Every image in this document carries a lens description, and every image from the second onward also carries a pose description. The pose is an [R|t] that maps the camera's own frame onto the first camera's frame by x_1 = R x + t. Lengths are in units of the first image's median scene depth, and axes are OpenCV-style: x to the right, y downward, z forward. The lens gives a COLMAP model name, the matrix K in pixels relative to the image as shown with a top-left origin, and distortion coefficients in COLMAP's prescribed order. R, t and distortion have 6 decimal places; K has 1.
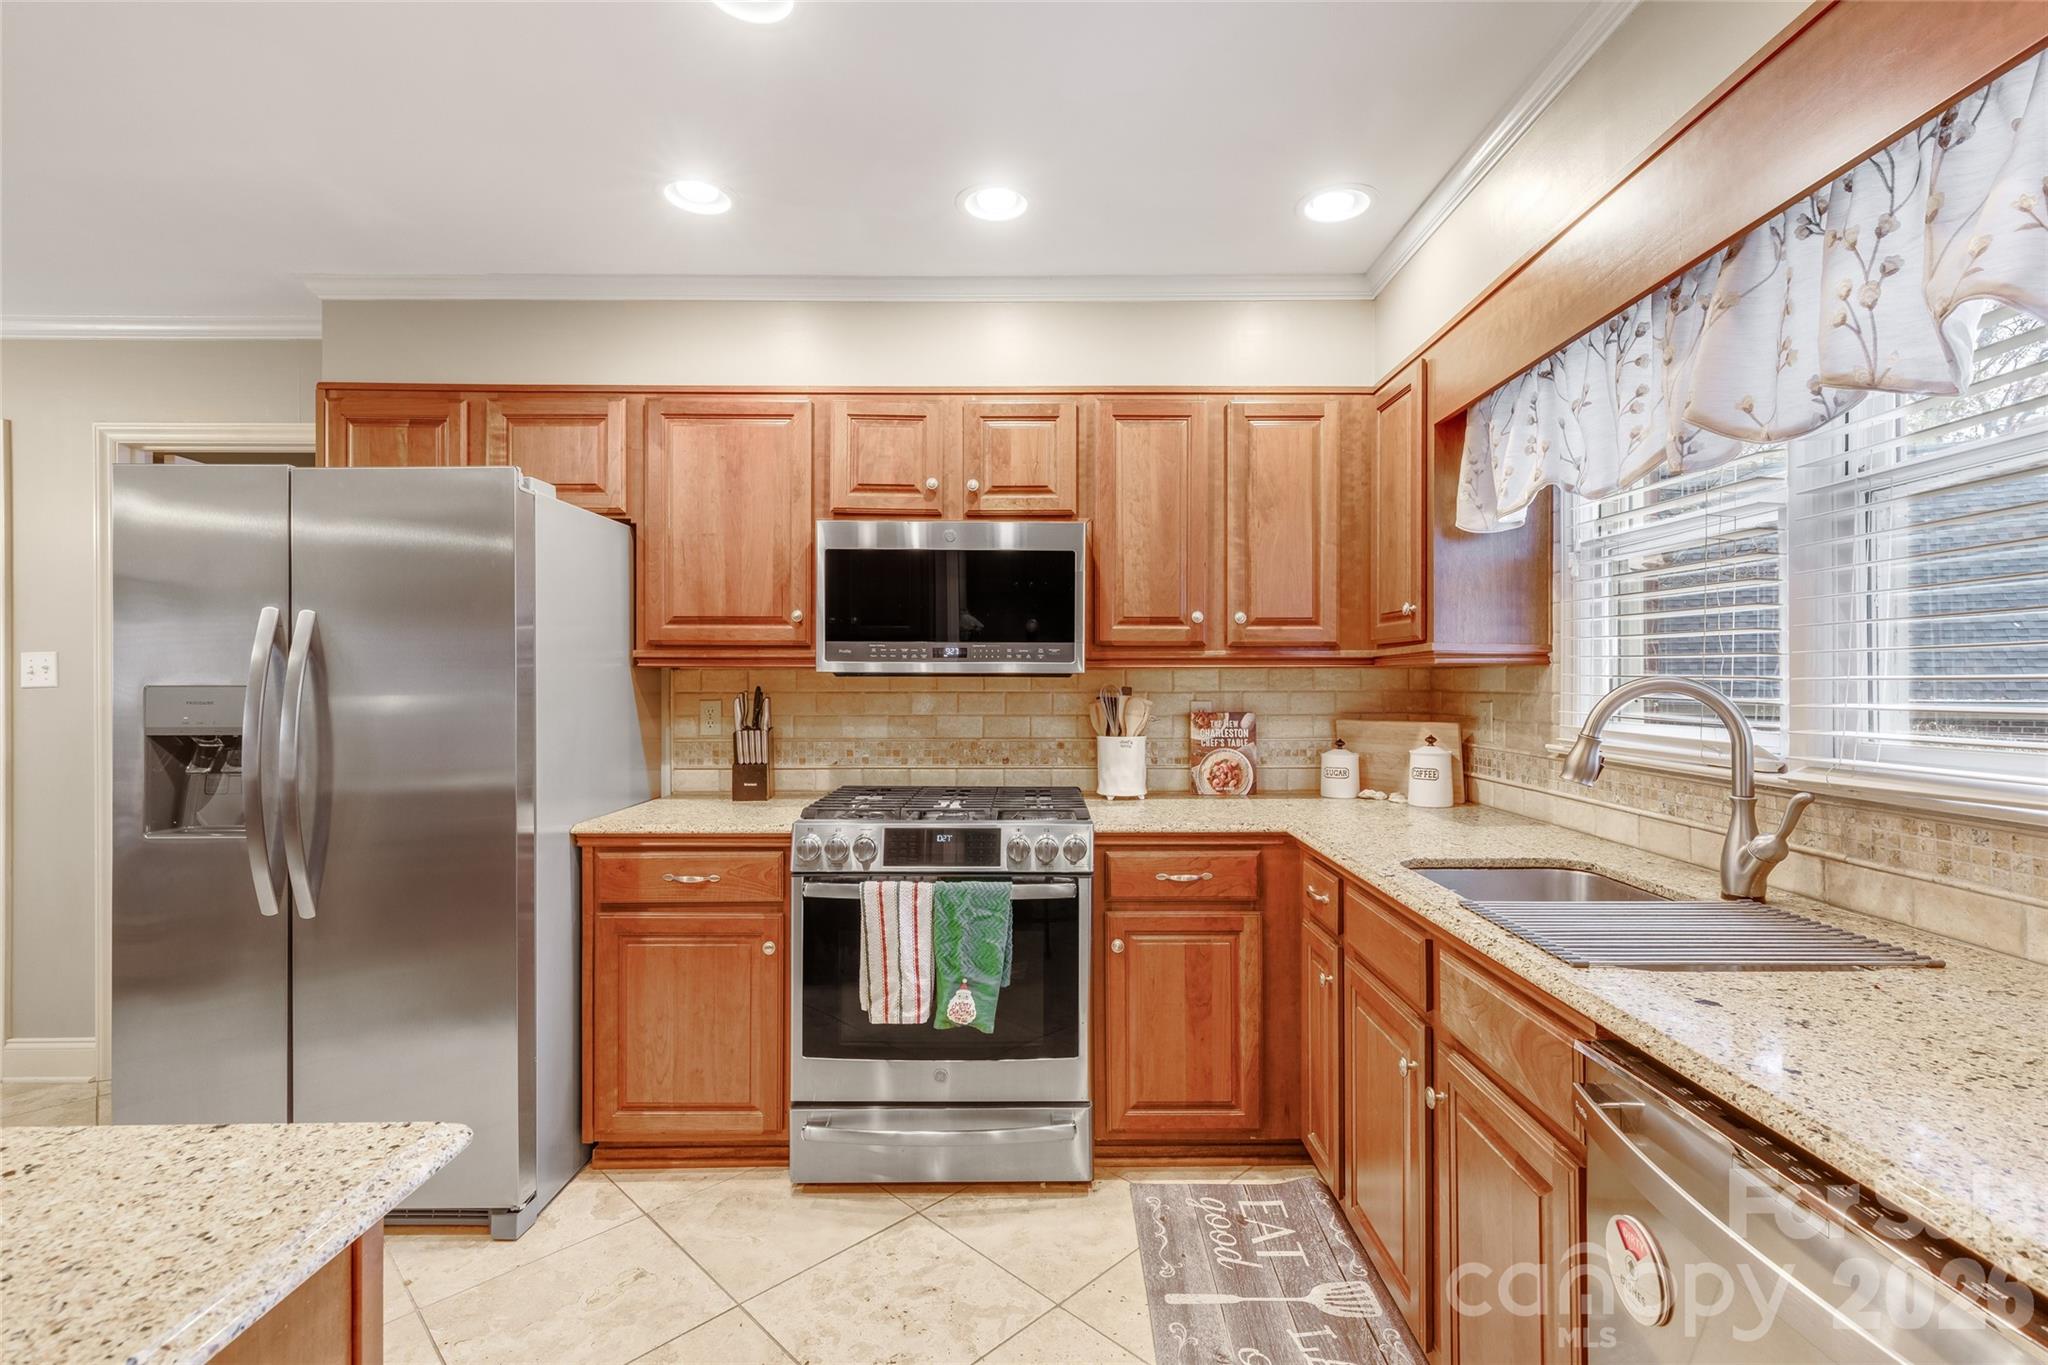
lens RADIAL K [[924.6, 0, 1028.6], [0, 924.6, 671.0], [0, 0, 1]] dist [0.005490, -0.000179]
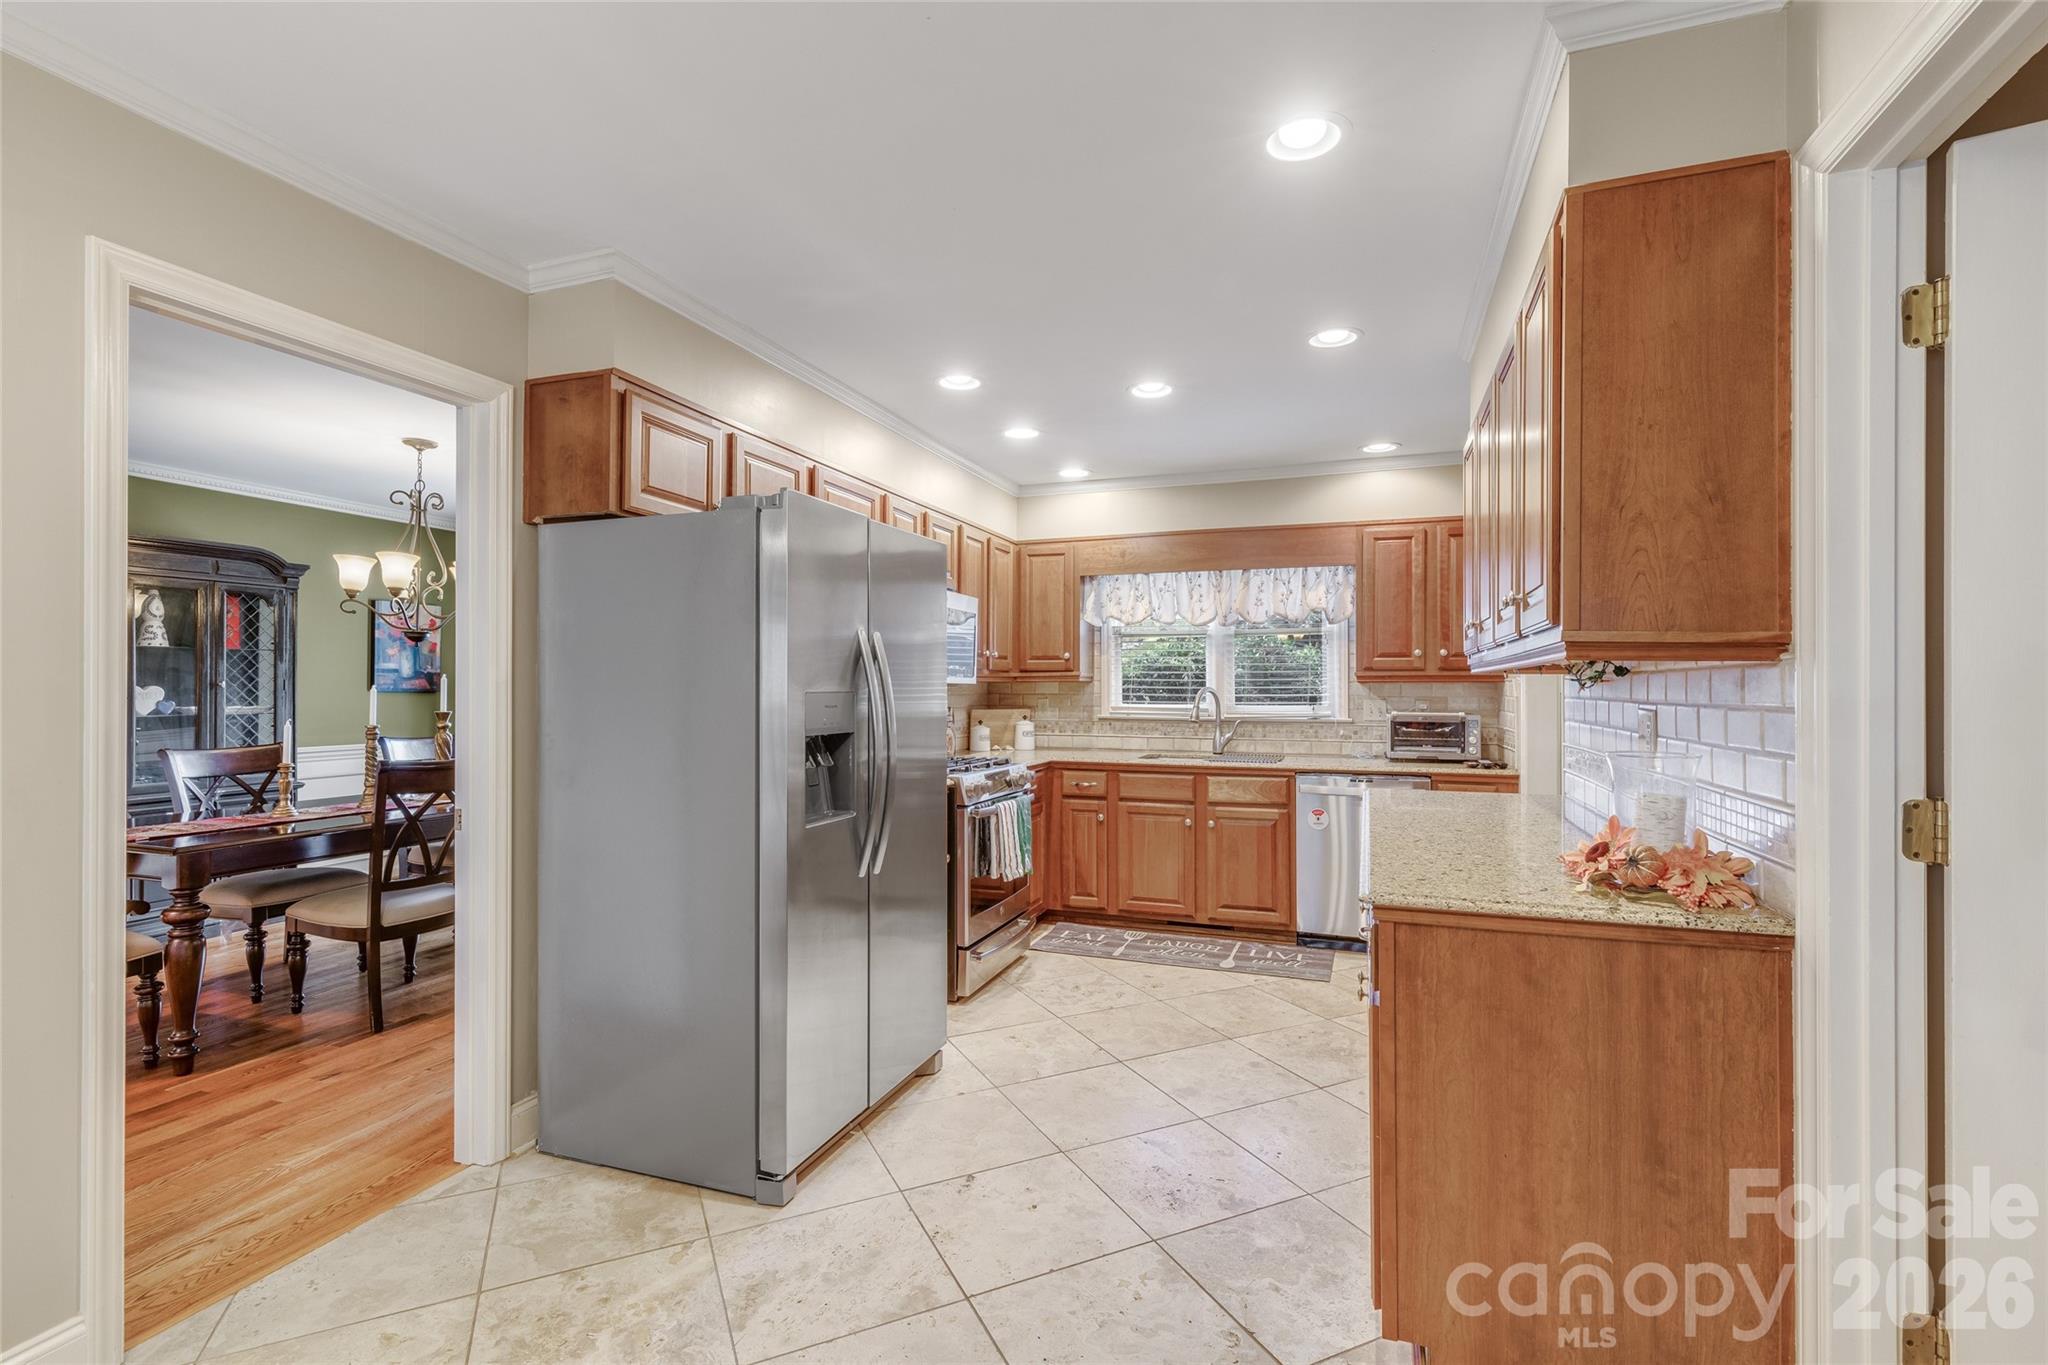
lens RADIAL K [[924.6, 0, 1024.0], [0, 924.6, 670.9], [0, 0, 1]] dist [0.005490, -0.000179]
pose [[0.351493, 0.019424, 0.935989, -2.164540], [-0.009887, 0.999806, -0.017035, 0.011854], [-0.936138, -0.003266, 0.351616, 0.418201]]
